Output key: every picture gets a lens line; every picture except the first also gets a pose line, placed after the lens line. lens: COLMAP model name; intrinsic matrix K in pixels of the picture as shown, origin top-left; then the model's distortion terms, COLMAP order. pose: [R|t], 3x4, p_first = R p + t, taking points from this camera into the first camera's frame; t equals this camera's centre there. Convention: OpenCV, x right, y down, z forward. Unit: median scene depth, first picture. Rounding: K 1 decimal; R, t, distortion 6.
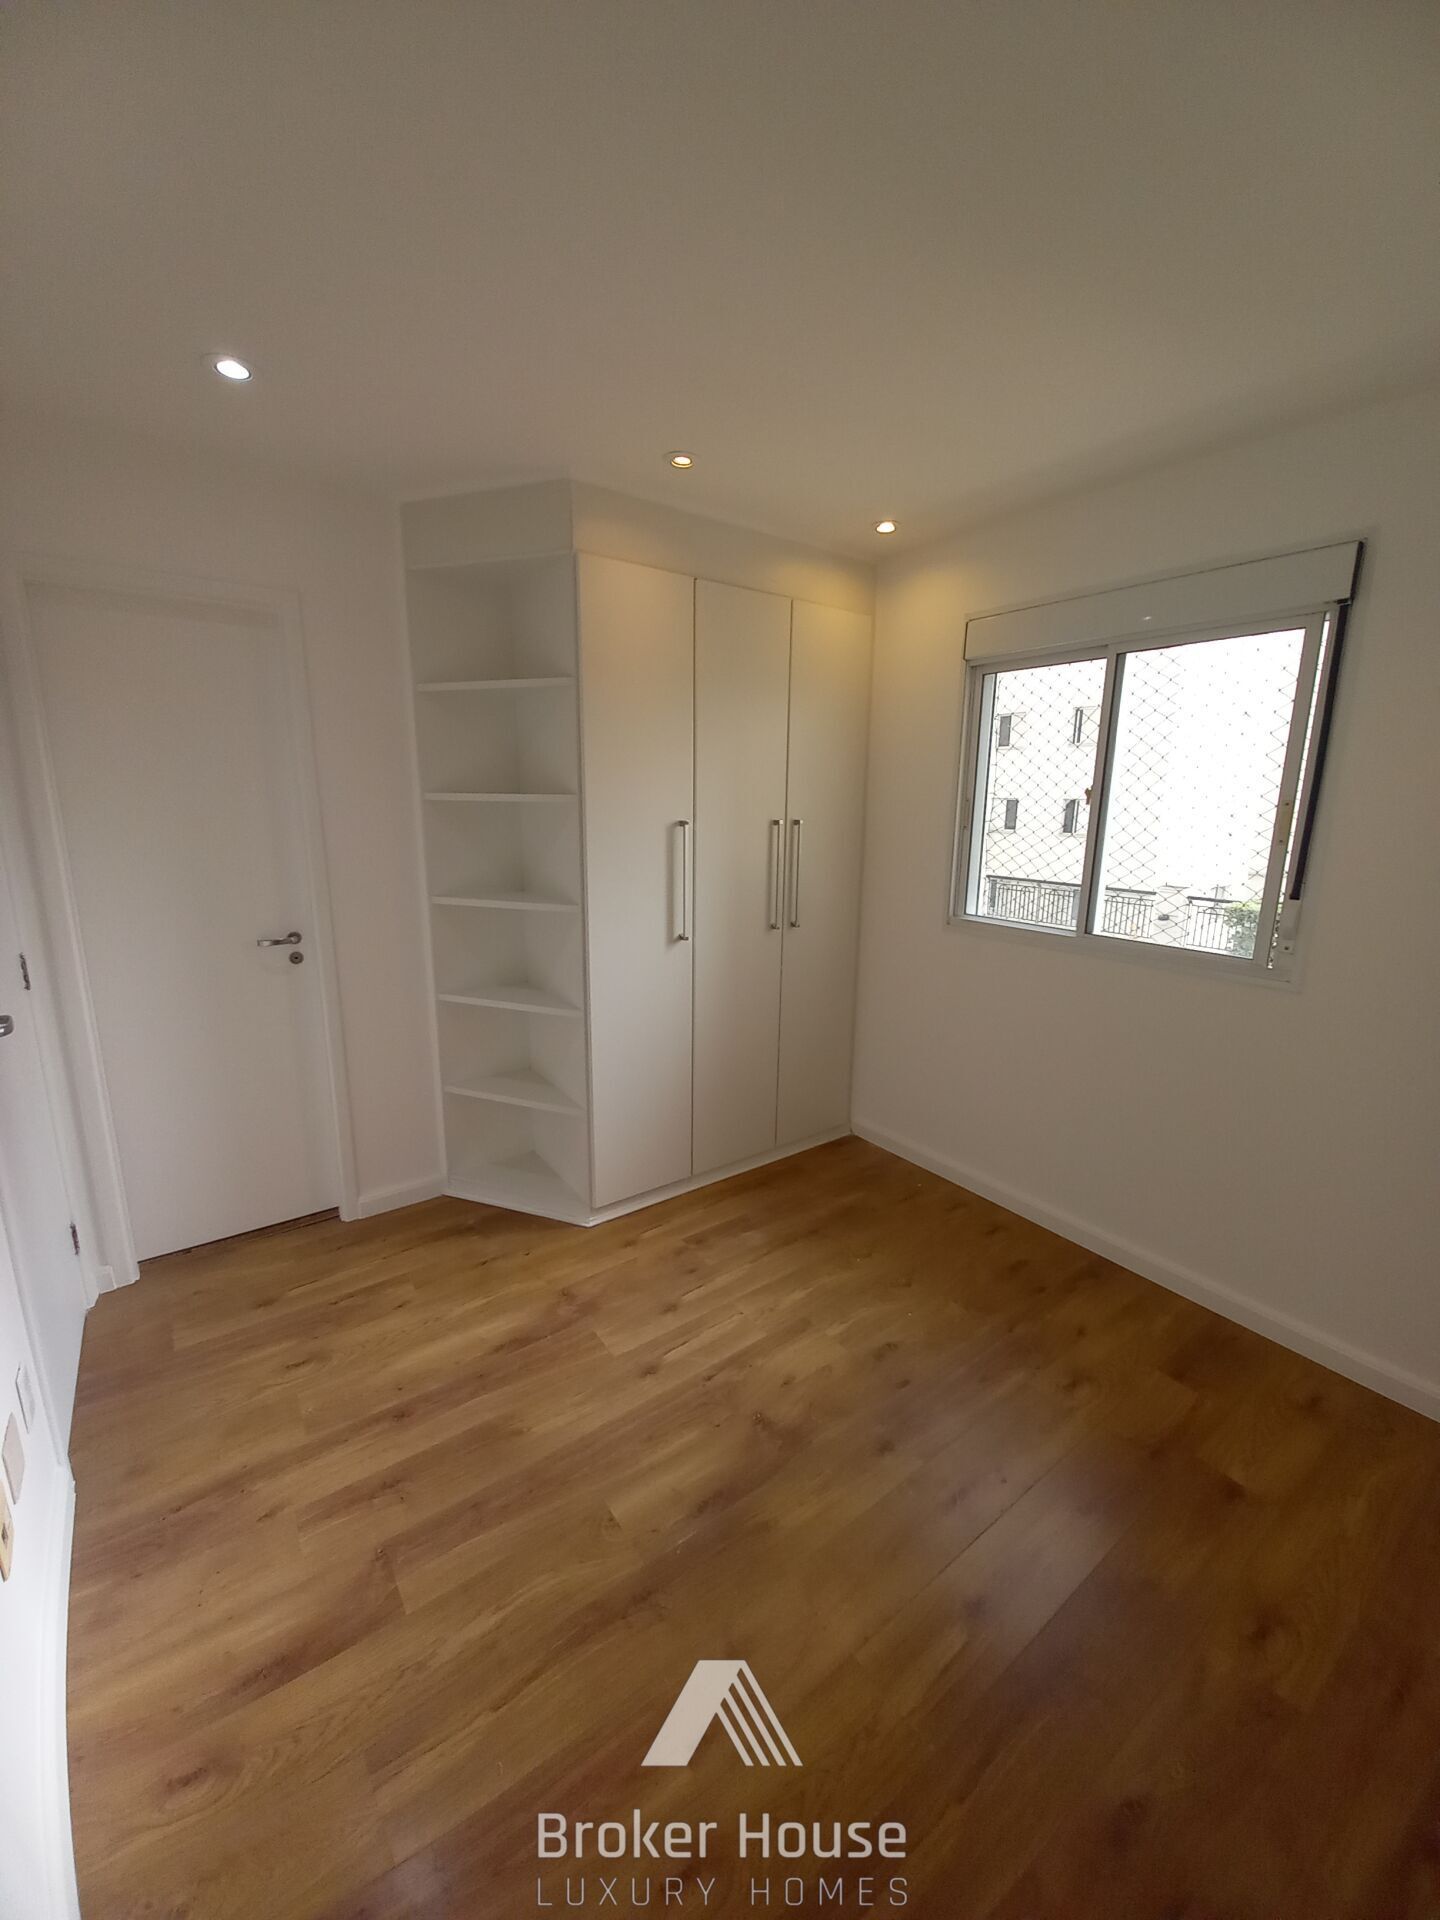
lens RADIAL K [[746.2, 0, 734.2], [0, 746.2, 959.3], [0, 0, 1]] dist [0.007646, -0.011285]
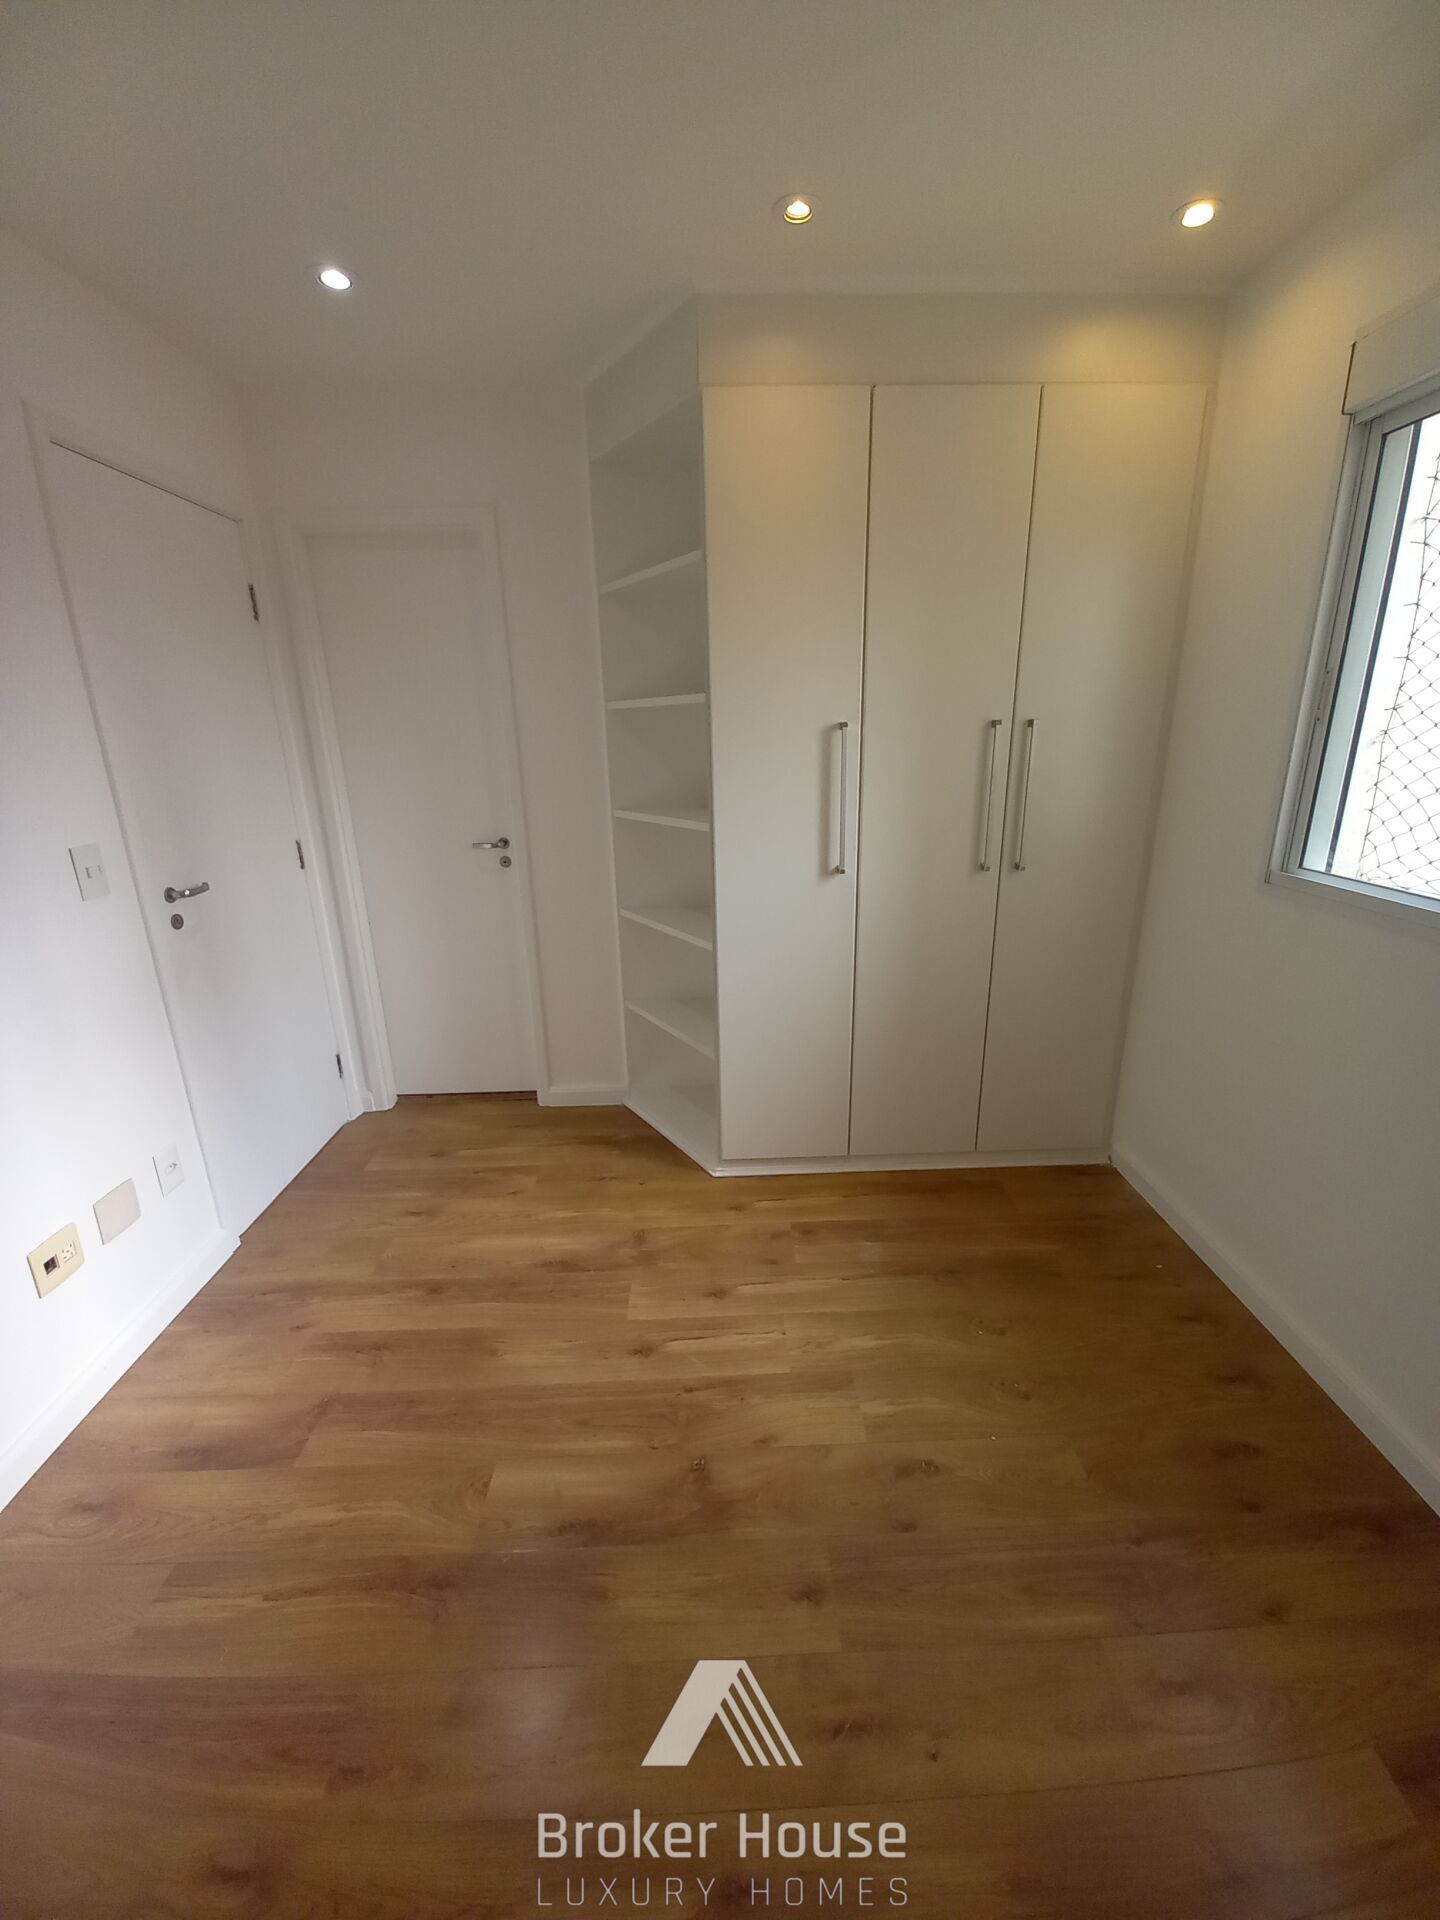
lens RADIAL K [[746.2, 0, 721.4], [0, 746.2, 958.9], [0, 0, 1]] dist [0.007646, -0.011285]
pose [[0.817490, 0.140967, -0.558425, 0.344921], [-0.092481, 0.989131, 0.114307, -0.017597], [0.568470, -0.041801, 0.821642, 0.302106]]
